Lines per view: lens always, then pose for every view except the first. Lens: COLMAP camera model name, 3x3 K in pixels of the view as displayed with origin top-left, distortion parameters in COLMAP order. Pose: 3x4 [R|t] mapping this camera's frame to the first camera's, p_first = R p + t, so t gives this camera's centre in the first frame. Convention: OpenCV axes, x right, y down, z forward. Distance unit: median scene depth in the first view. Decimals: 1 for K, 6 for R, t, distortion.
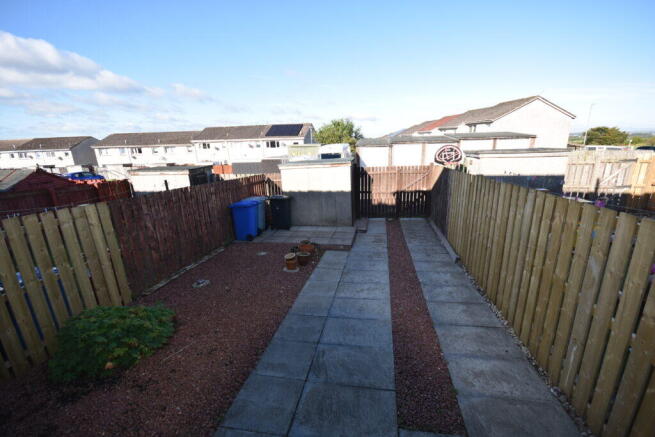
lens RADIAL K [[285.4, 0, 331.8], [0, 285.4, 218.9], [0, 0, 1]] dist [0.003130, -0.011788]
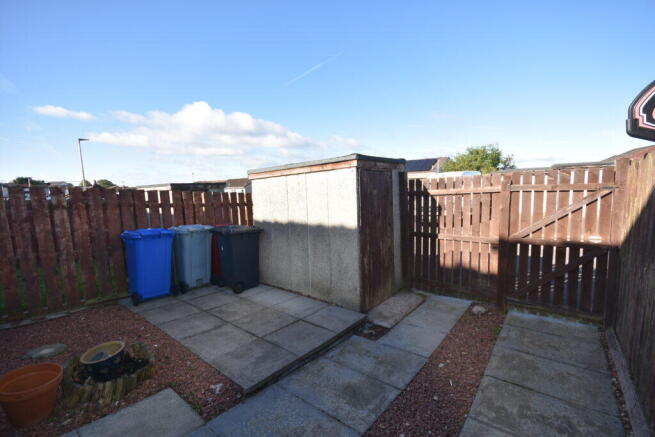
lens RADIAL K [[285.4, 0, 331.8], [0, 285.4, 218.9], [0, 0, 1]] dist [0.003130, -0.011788]
pose [[0.868947, 0.052531, -0.492109, 0.217001], [-0.125777, 0.985143, -0.116933, -0.049501], [0.478656, 0.163504, 0.862644, 0.552914]]
